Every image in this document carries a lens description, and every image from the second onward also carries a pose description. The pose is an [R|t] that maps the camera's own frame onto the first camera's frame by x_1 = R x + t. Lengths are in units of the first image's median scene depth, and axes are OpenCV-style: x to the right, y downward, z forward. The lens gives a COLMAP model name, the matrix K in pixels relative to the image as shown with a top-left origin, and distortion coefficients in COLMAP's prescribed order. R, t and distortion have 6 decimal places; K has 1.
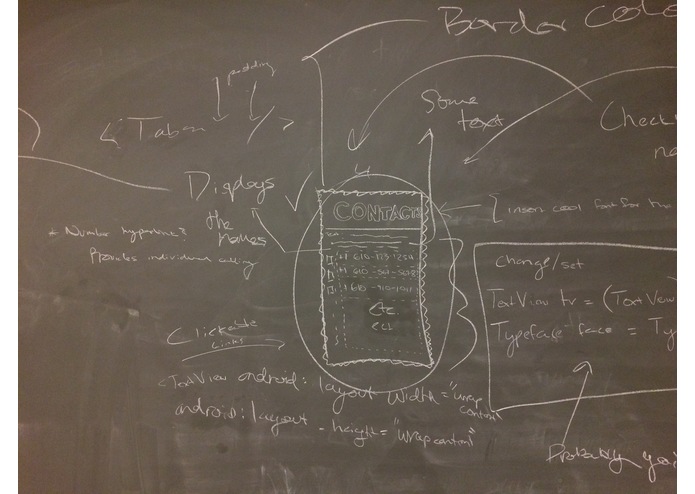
lens RADIAL K [[611.0, 0, 345.4], [0, 611.0, 246.4], [0, 0, 1]] dist [0.071199, -0.088455]
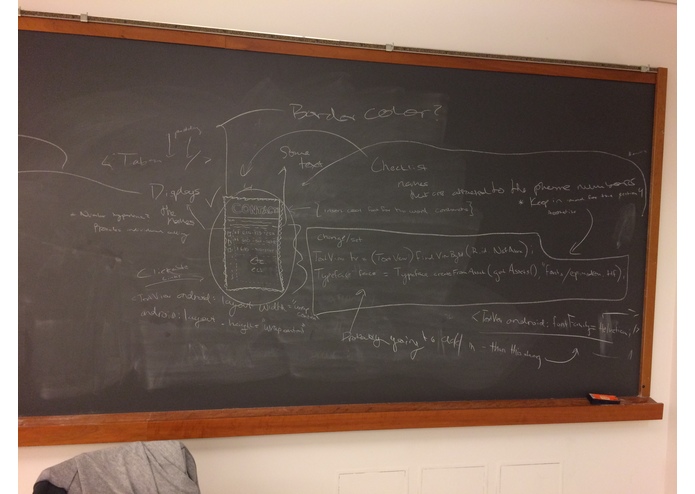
lens RADIAL K [[611.0, 0, 359.3], [0, 611.0, 251.9], [0, 0, 1]] dist [0.071199, -0.088455]
pose [[0.986788, 0.021887, 0.160534, 0.066869], [-0.022418, 0.999748, 0.001502, 0.065164], [-0.160461, -0.005081, 0.987029, -0.916170]]
